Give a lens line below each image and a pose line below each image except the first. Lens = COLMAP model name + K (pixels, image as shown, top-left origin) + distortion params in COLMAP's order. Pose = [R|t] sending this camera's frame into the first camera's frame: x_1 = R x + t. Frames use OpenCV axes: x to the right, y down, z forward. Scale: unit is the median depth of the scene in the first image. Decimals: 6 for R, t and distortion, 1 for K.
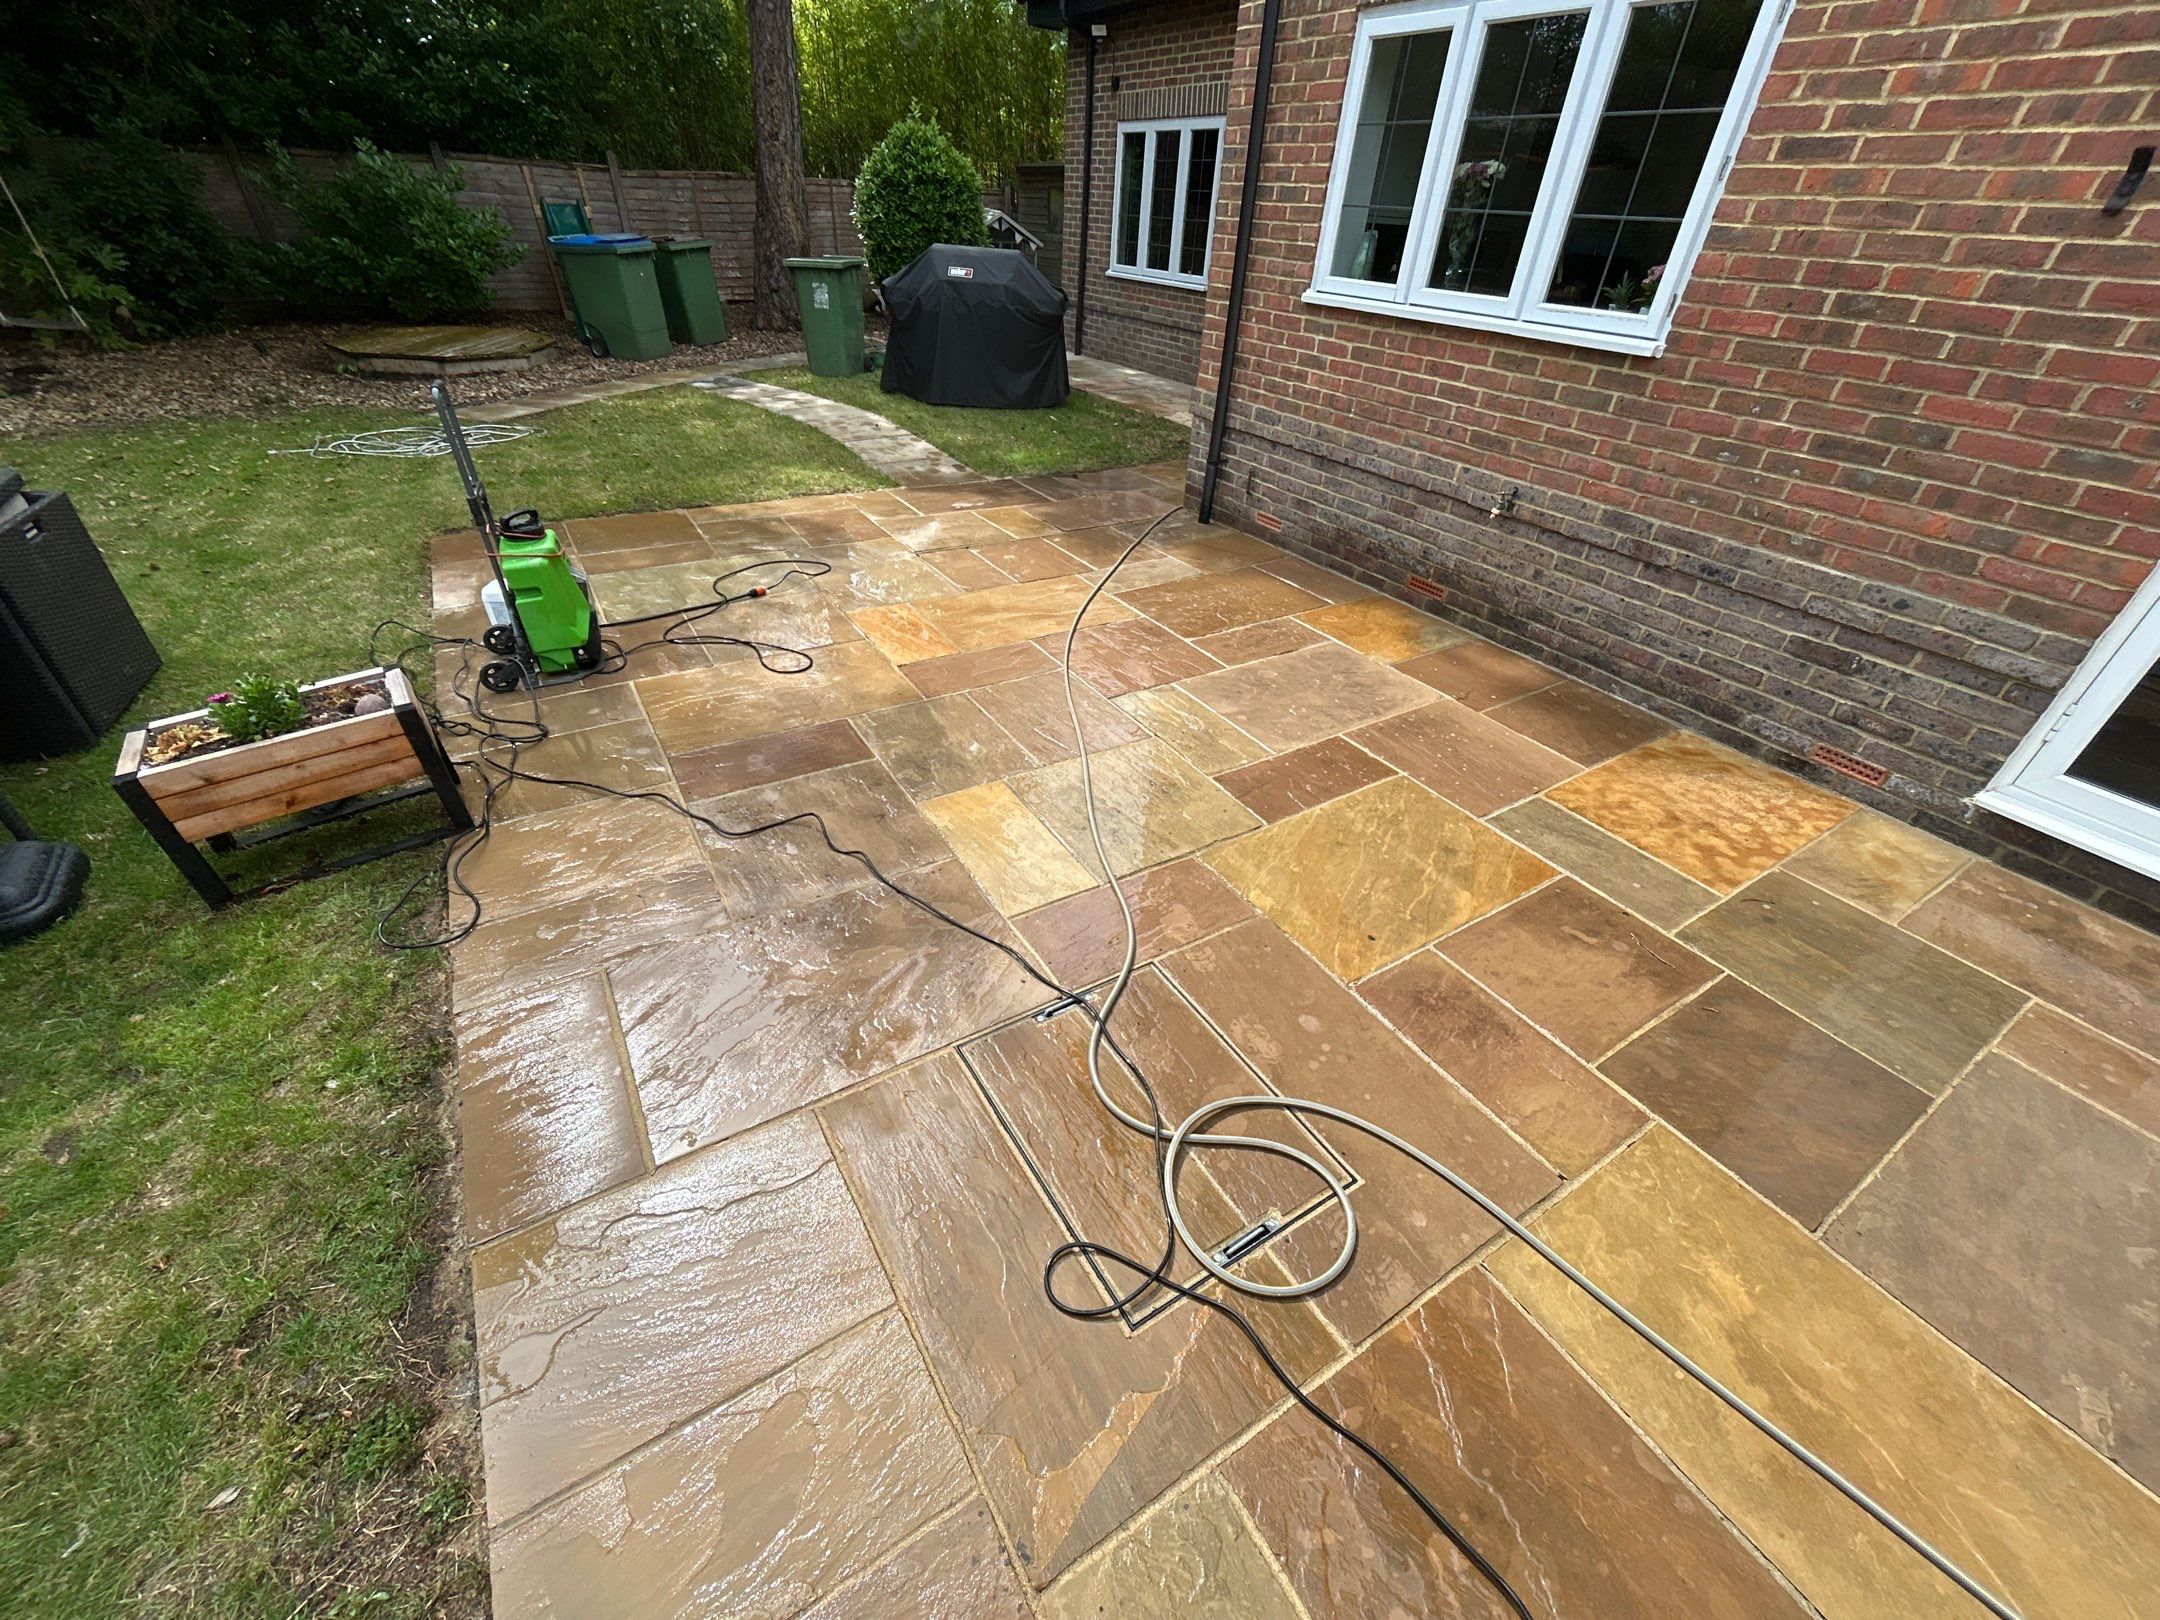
lens RADIAL K [[872.6, 0, 1096.0], [0, 872.6, 804.9], [0, 0, 1]] dist [-0.000400, 0.006607]
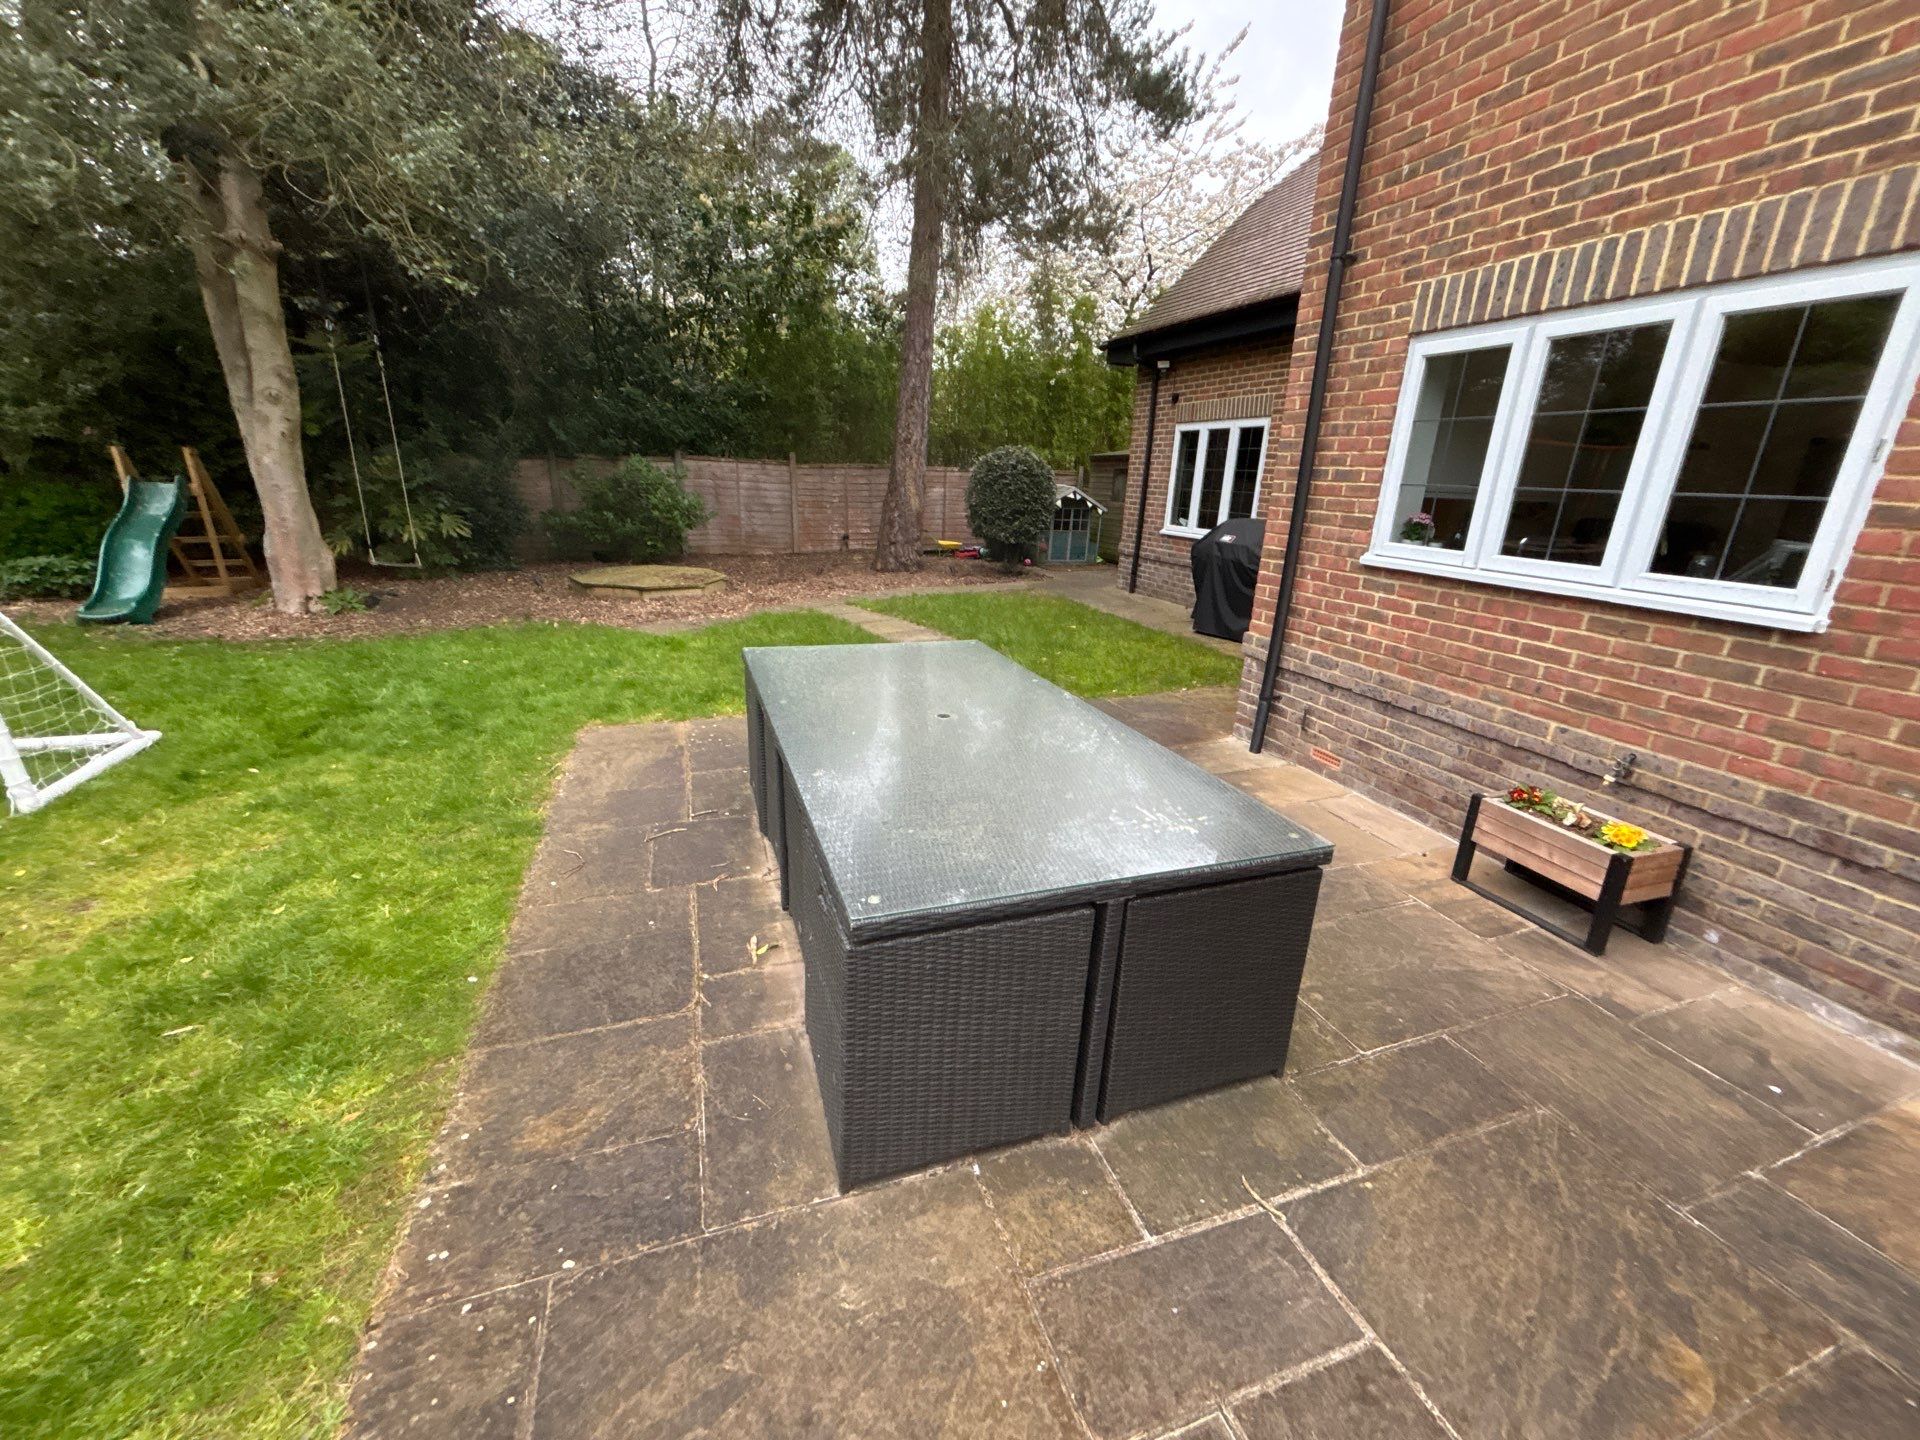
lens RADIAL K [[775.6, 0, 974.2], [0, 775.6, 715.4], [0, 0, 1]] dist [-0.000400, 0.006607]
pose [[0.978119, 0.051234, -0.201641, -0.020926], [-0.109586, 0.950727, -0.290015, -0.084046], [0.176847, 0.305766, 0.935538, 0.104525]]
